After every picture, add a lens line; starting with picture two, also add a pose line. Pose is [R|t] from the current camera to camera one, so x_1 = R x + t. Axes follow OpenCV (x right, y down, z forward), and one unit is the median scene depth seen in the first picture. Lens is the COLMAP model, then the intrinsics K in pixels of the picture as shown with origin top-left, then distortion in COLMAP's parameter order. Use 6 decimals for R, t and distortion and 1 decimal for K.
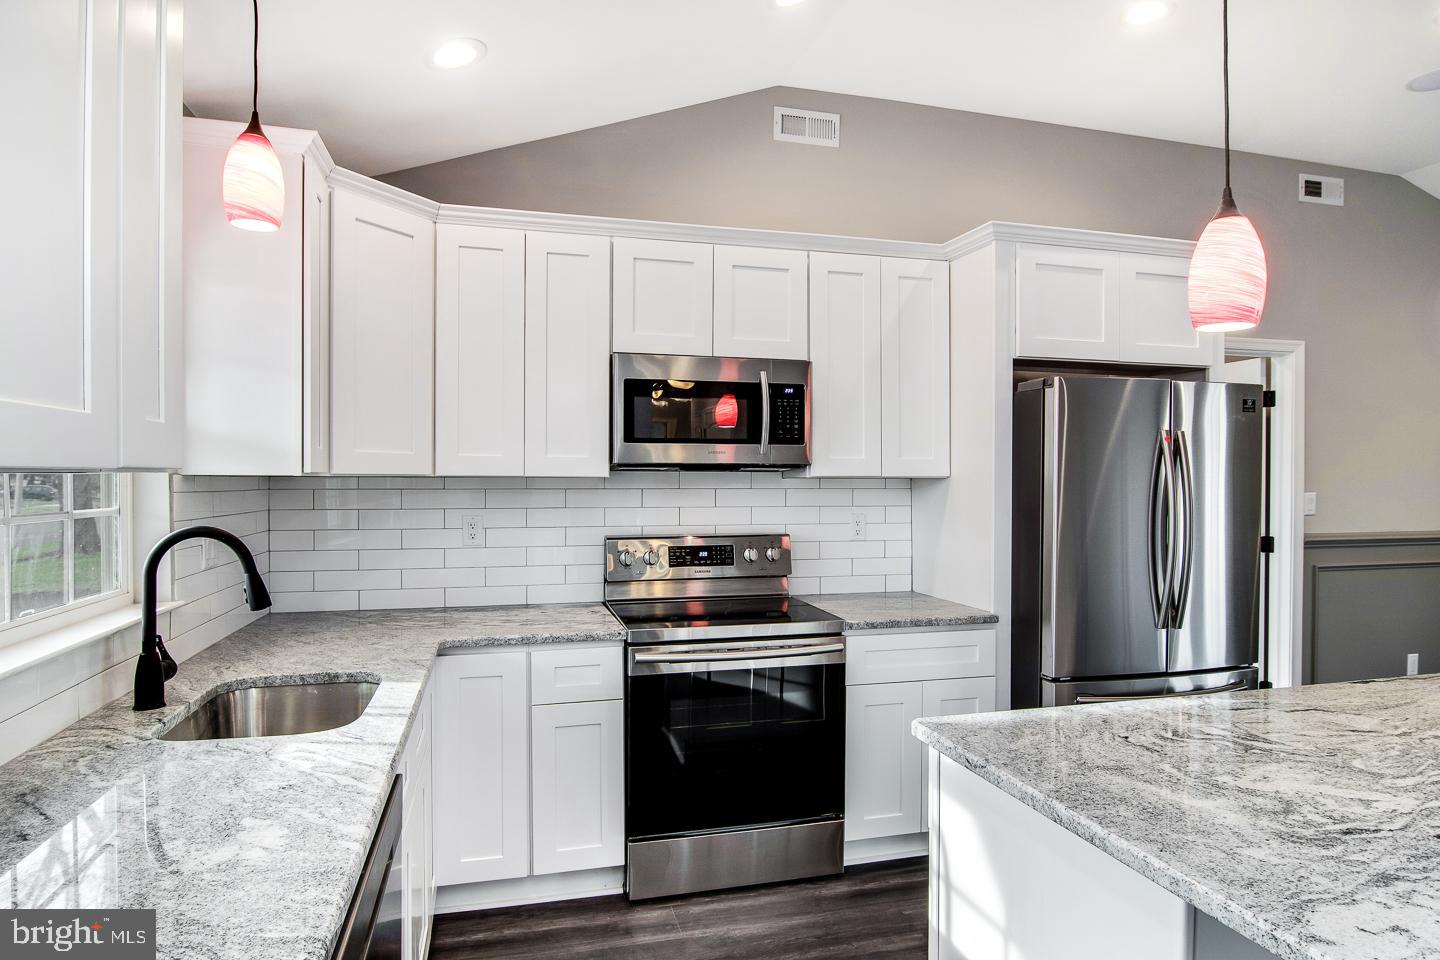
lens RADIAL K [[807.7, 0, 720.0], [0, 807.7, 480.0], [0, 0, 1]] dist [0.018719, -0.002264]
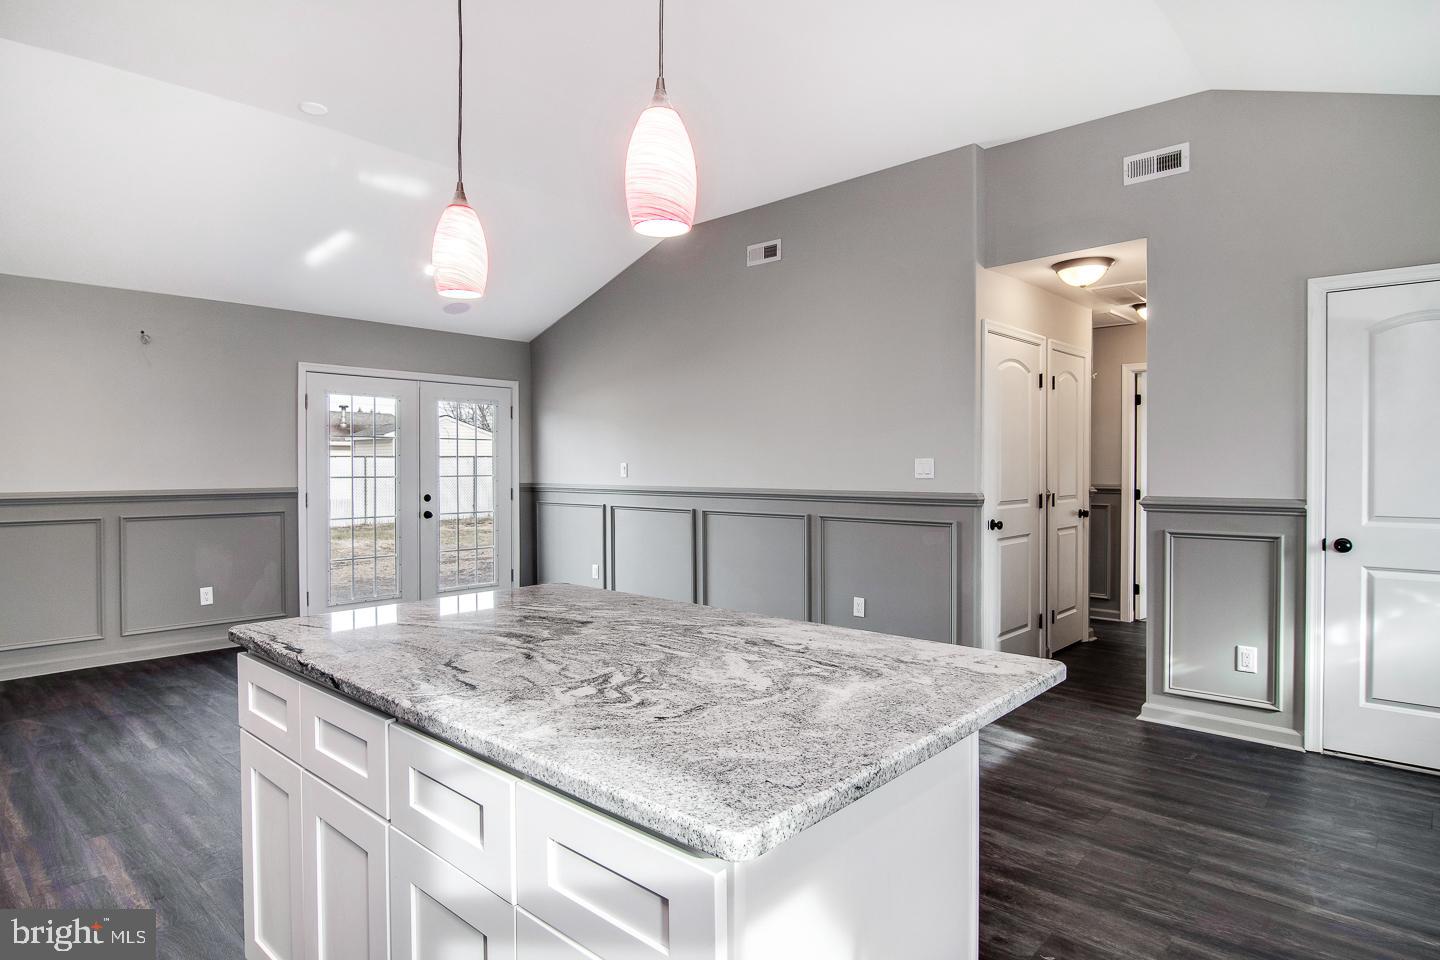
lens RADIAL K [[807.7, 0, 720.0], [0, 807.7, 480.0], [0, 0, 1]] dist [0.018719, -0.002264]
pose [[-0.535580, -0.016498, 0.844323, -0.106116], [0.000831, 0.999798, 0.020062, 0.040787], [-0.844484, 0.011446, -0.535458, 0.777119]]
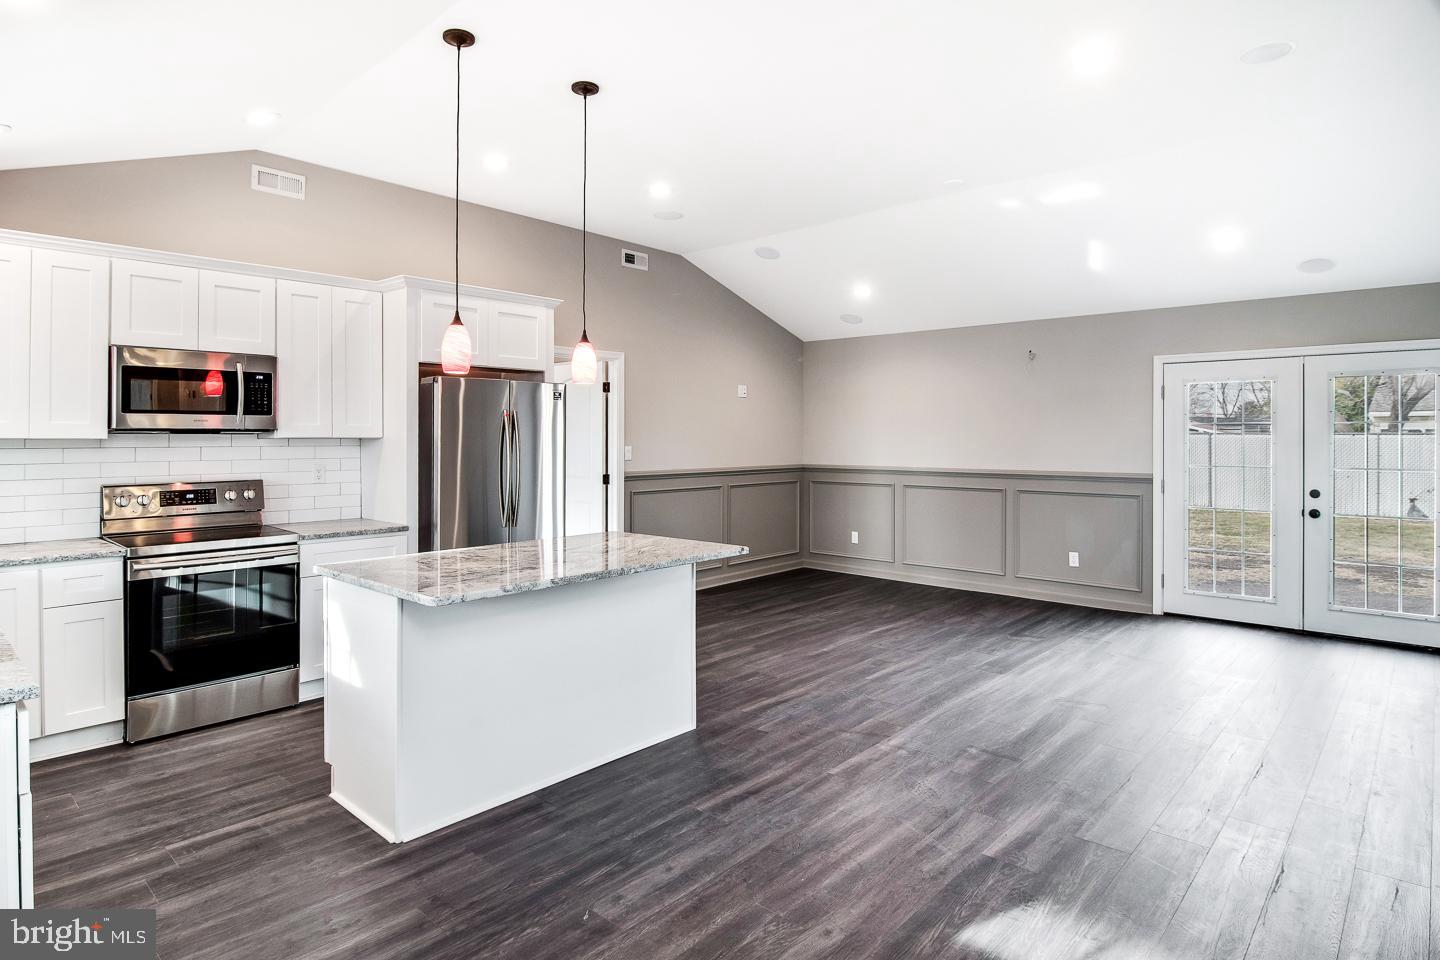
lens RADIAL K [[799.3, 0, 680.8], [0, 799.3, 432.5], [0, 0, 1]] dist [-0.018252, -0.001960]
pose [[0.864521, -0.000422, 0.502596, 0.023257], [0.003938, 0.999975, -0.005934, -0.002585], [-0.502581, 0.007110, 0.864501, -0.586091]]
